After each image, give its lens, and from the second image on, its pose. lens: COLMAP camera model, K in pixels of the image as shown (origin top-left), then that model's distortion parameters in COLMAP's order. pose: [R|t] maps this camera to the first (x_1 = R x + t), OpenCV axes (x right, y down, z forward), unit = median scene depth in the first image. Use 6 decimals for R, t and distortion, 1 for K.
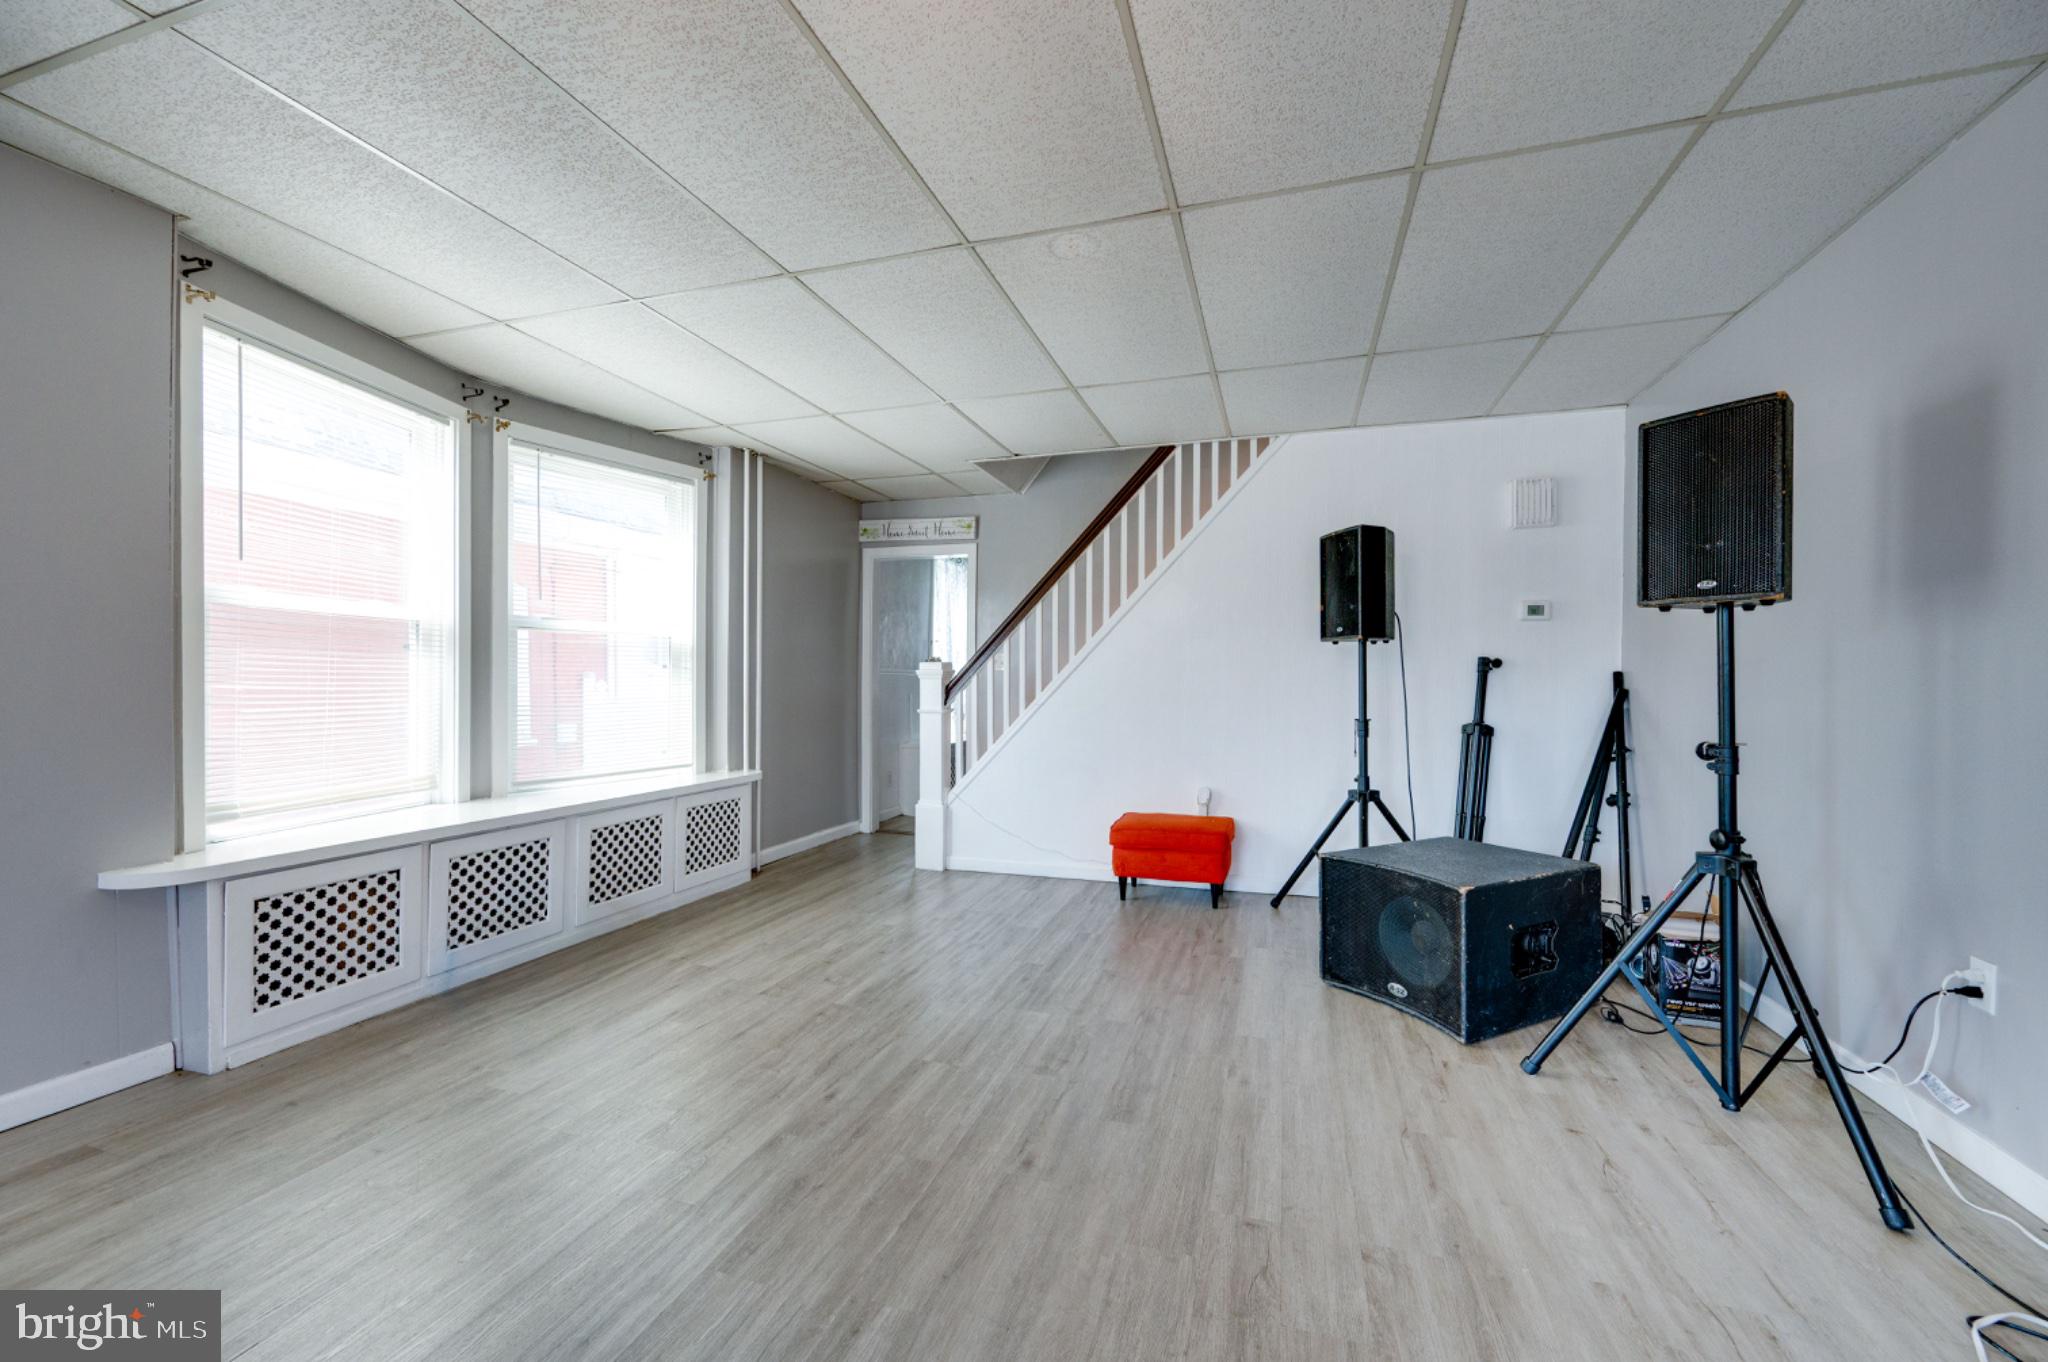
lens RADIAL K [[836.9, 0, 1024.9], [0, 836.9, 677.7], [0, 0, 1]] dist [-0.009475, 0.001130]
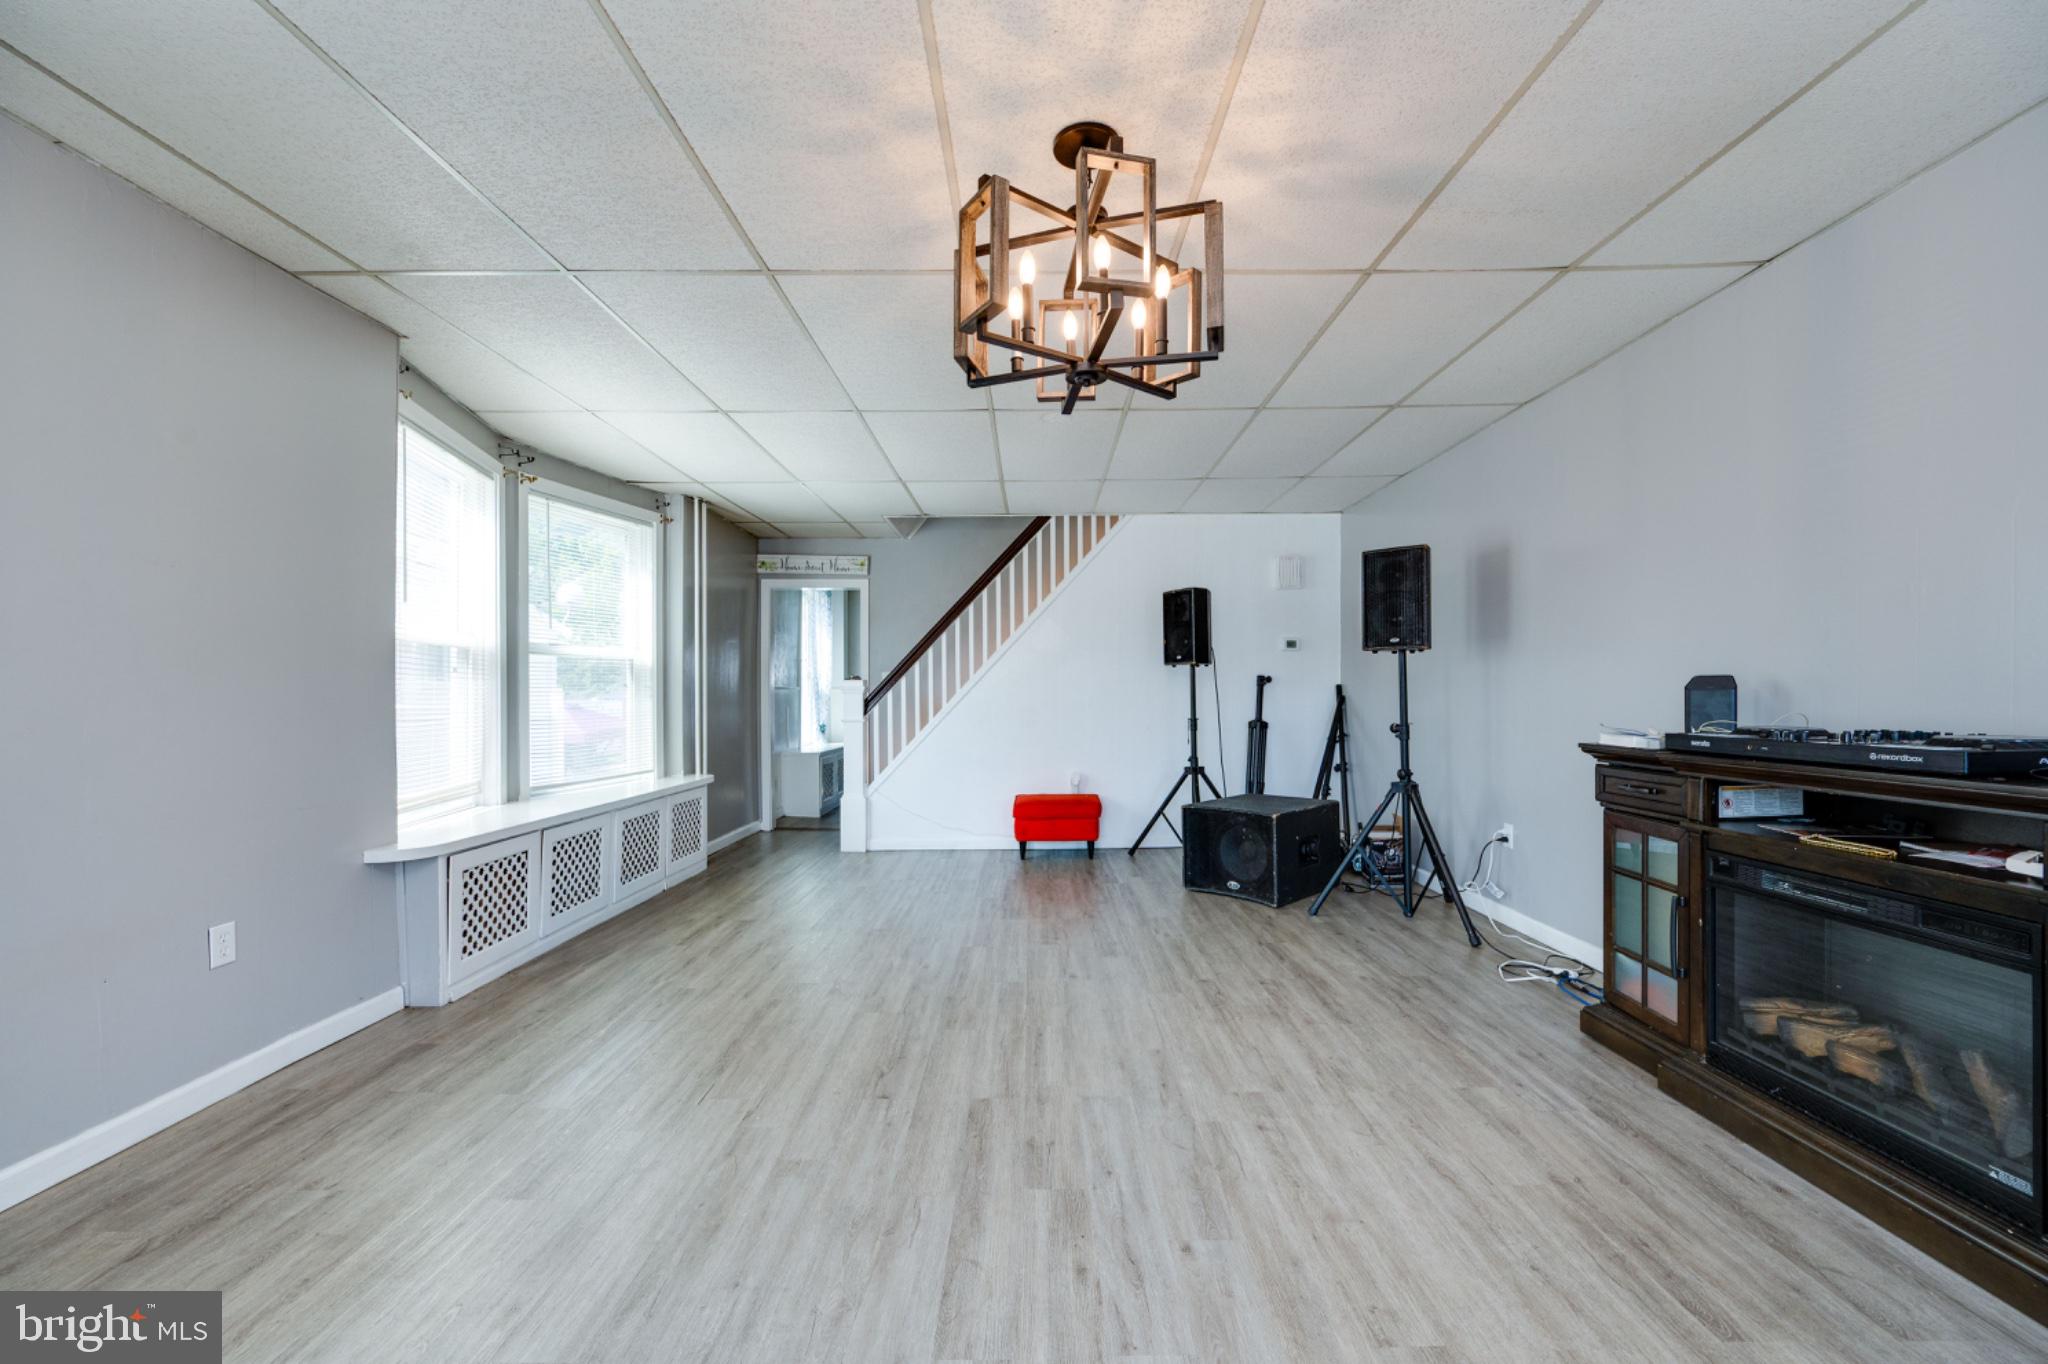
lens RADIAL K [[836.9, 0, 1045.7], [0, 836.9, 678.9], [0, 0, 1]] dist [-0.009475, 0.001130]
pose [[0.951368, -0.004013, 0.308030, -0.317408], [0.008517, 0.999876, -0.013277, -0.002705], [-0.307938, 0.015255, 0.951284, -0.343304]]
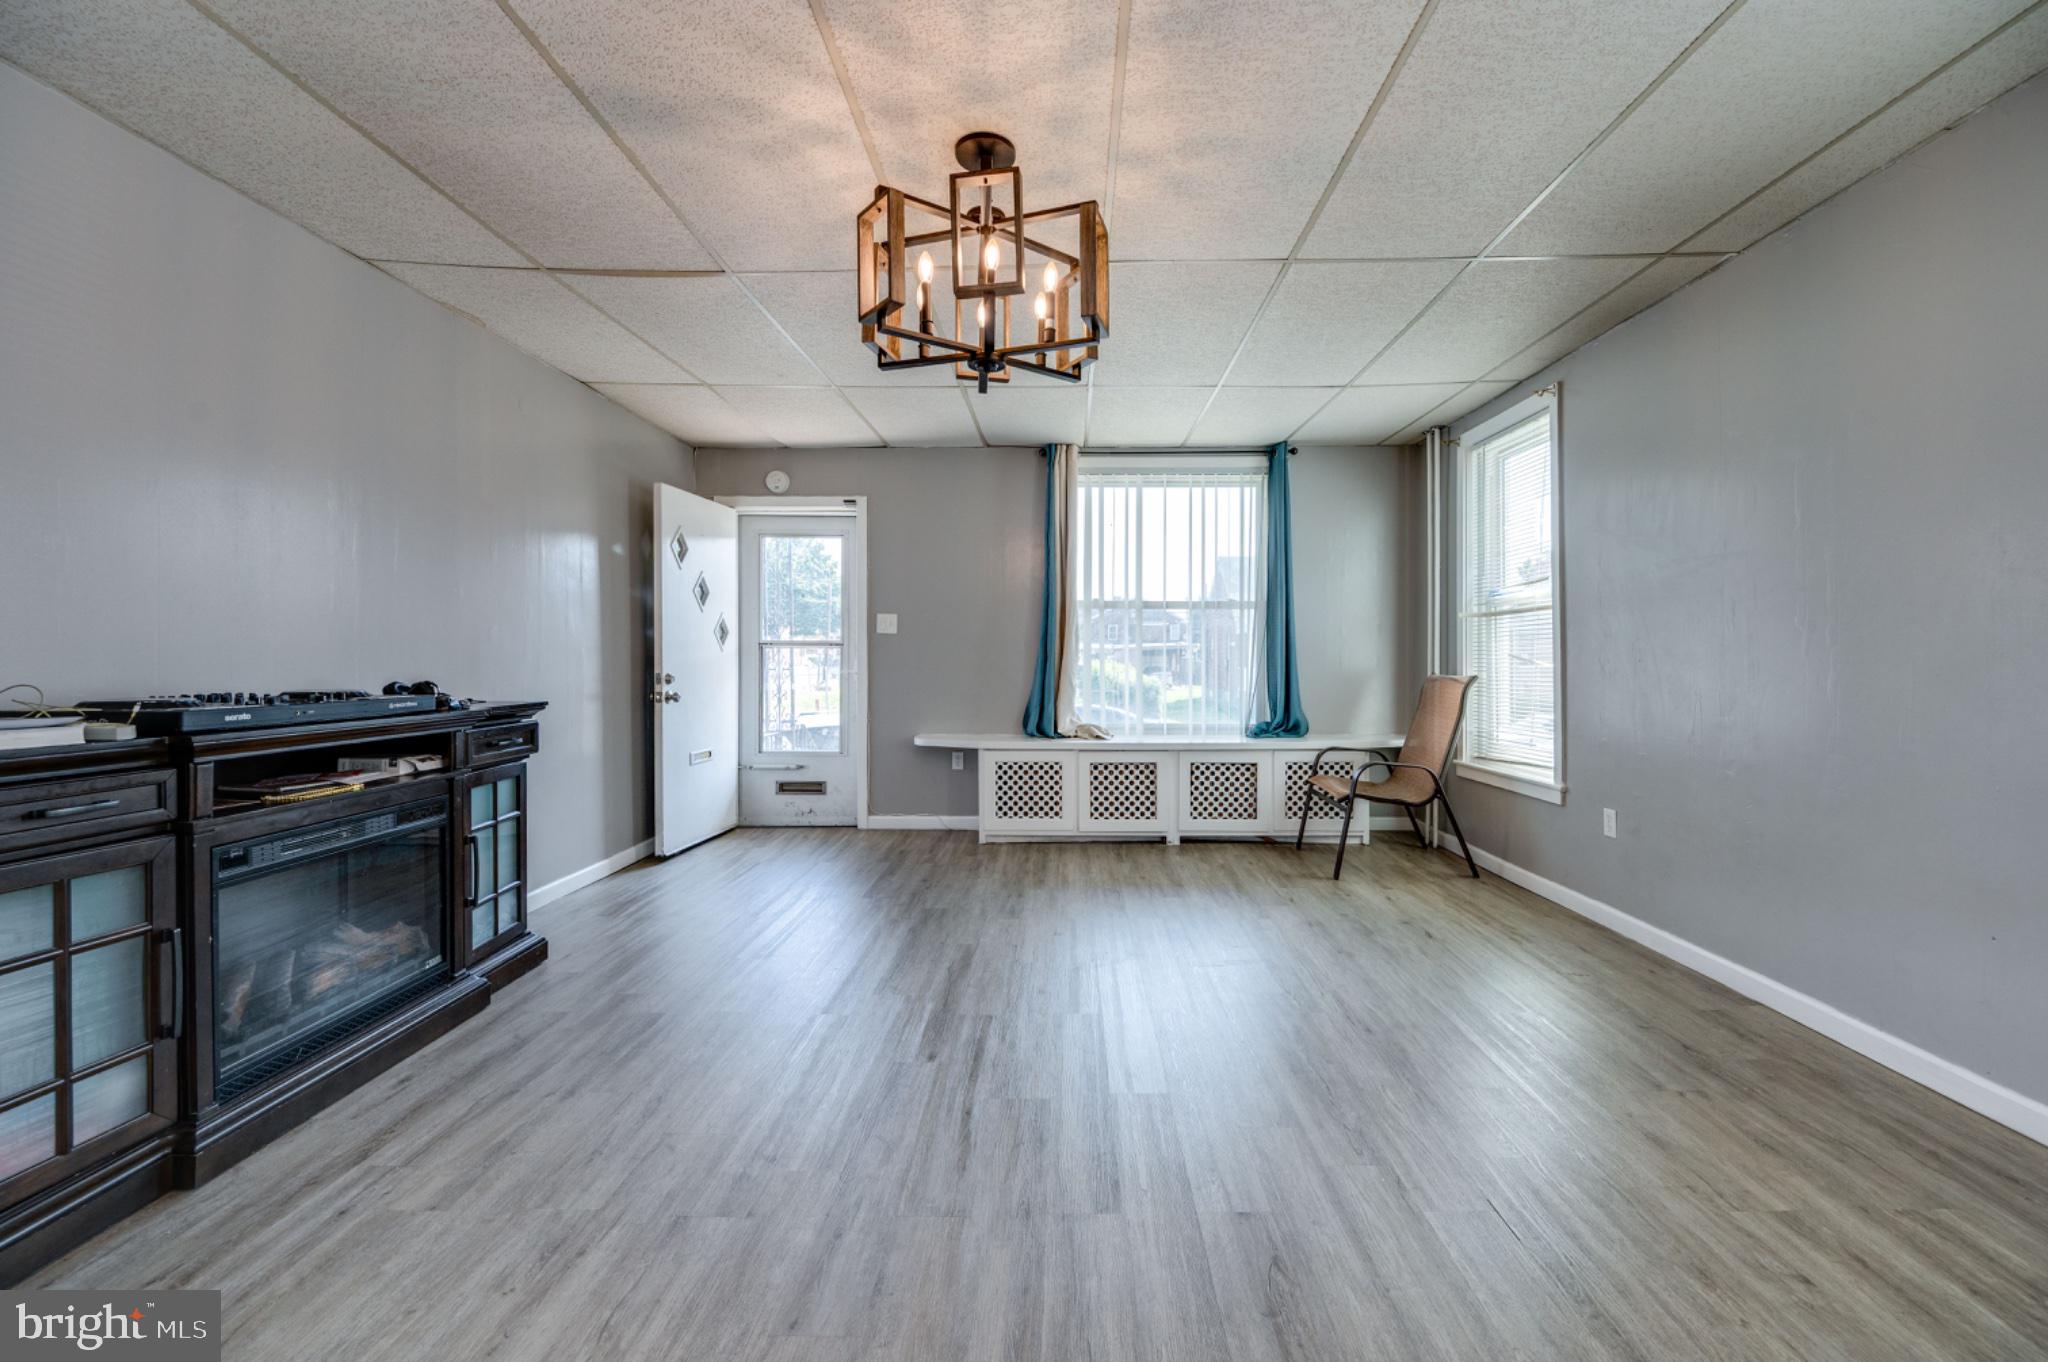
lens RADIAL K [[836.9, 0, 1077.2], [0, 836.9, 663.1], [0, 0, 1]] dist [-0.009475, 0.001130]
pose [[-0.949403, 0.001269, -0.314059, 0.002205], [0.000735, 0.999998, 0.001817, 0.007094], [0.314060, 0.001494, -0.949402, 0.751608]]
